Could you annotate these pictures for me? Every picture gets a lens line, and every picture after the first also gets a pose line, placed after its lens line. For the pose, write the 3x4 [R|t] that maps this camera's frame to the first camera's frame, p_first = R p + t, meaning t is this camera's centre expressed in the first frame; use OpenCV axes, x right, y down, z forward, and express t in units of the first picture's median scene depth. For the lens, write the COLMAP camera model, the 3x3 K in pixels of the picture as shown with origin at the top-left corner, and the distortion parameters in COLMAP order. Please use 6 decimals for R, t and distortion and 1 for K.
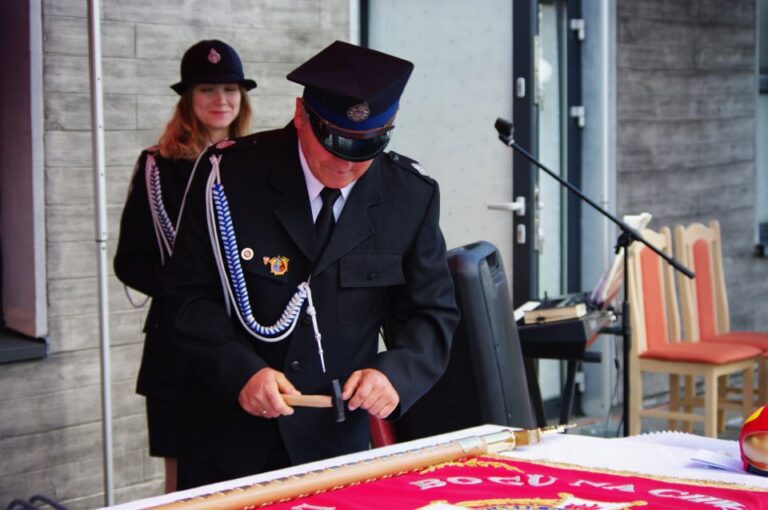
lens RADIAL K [[1909.8, 0, 384.0], [0, 1909.8, 255.0], [0, 0, 1]] dist [-0.057777, -0.557680]
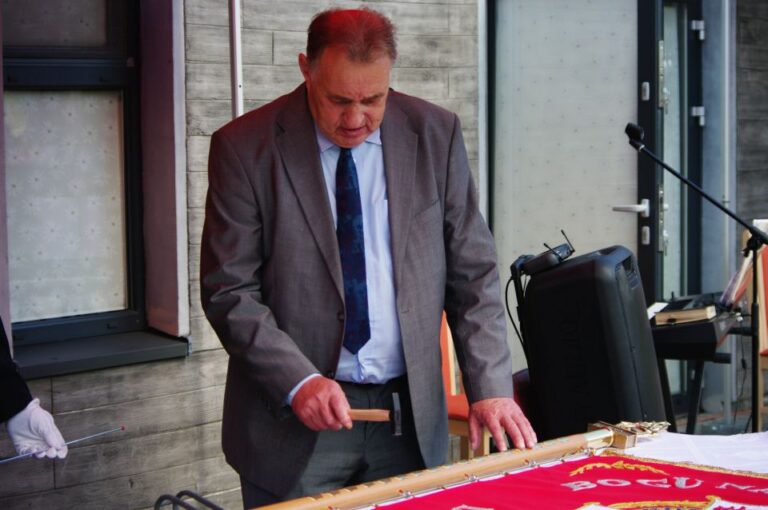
lens RADIAL K [[1909.8, 0, 384.0], [0, 1909.8, 255.0], [0, 0, 1]] dist [-0.057777, -0.557680]
pose [[0.998648, 0.001057, -0.051974, -0.016926], [-0.000757, 0.999983, 0.005784, -0.006642], [0.051979, -0.005736, 0.998632, -0.025251]]
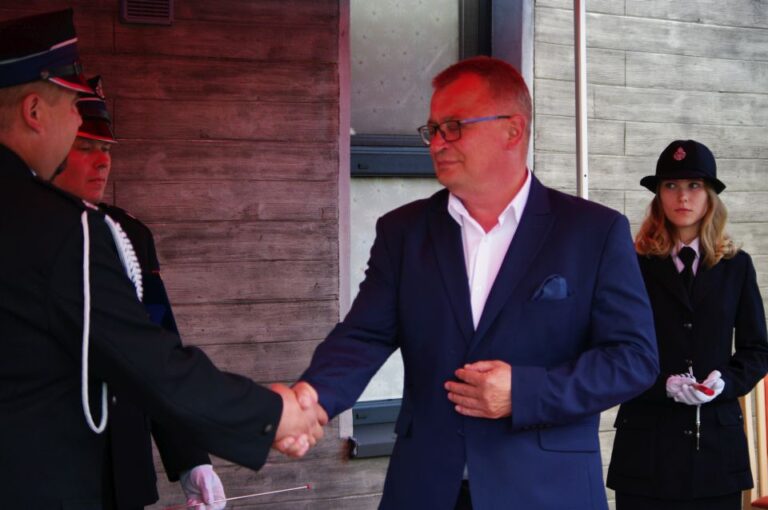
lens RADIAL K [[1909.8, 0, 384.0], [0, 1909.8, 255.0], [0, 0, 1]] dist [-0.057777, -0.557680]
pose [[0.961079, 0.017012, -0.275748, 0.031175], [-0.028368, 0.998903, -0.037245, -0.006510], [0.274812, 0.043618, 0.960508, -0.029723]]
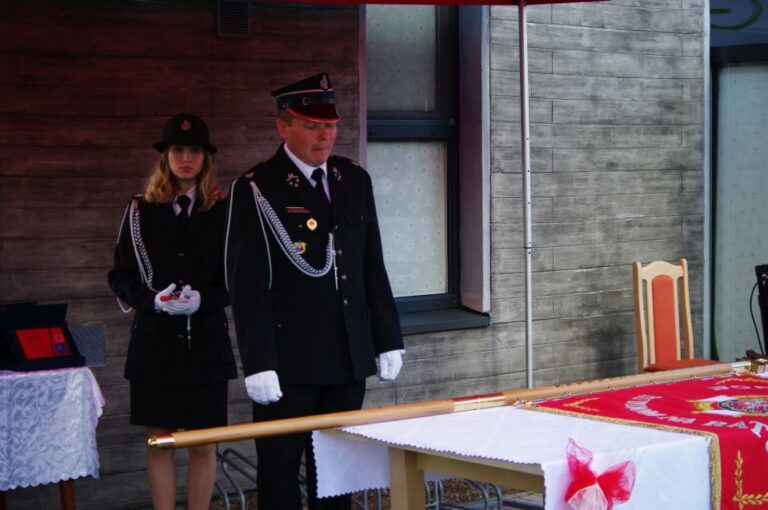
lens RADIAL K [[1741.8, 0, 384.0], [0, 1741.8, 255.0], [0, 0, 1]] dist [-0.173729, -0.368387]
pose [[0.975498, 0.014176, -0.219550, 0.037426], [-0.016028, 0.999849, -0.006659, 0.008440], [0.219423, 0.010015, 0.975578, -0.323470]]
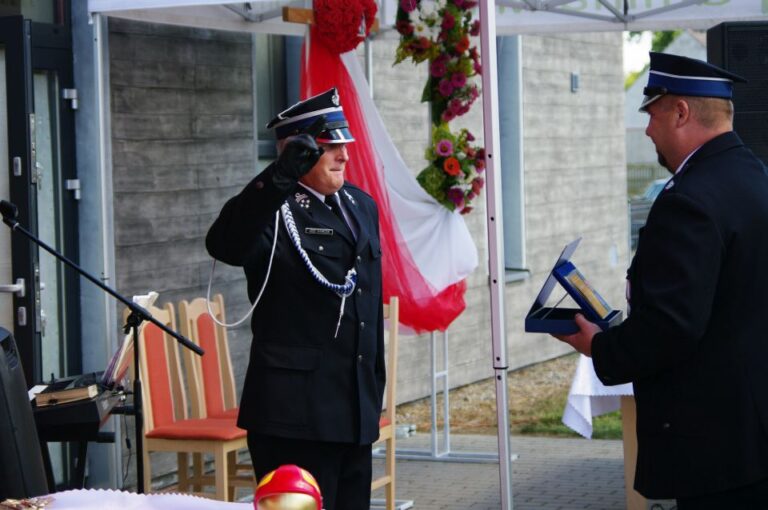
lens RADIAL K [[2171.5, 0, 384.0], [0, 2171.5, 255.0], [0, 0, 1]] dist [0.088185, 0.262138]
pose [[0.967981, -0.026418, 0.249630, -0.029543], [0.034661, 0.998988, -0.028681, -0.003991], [-0.248620, 0.036415, 0.967916, -0.136381]]
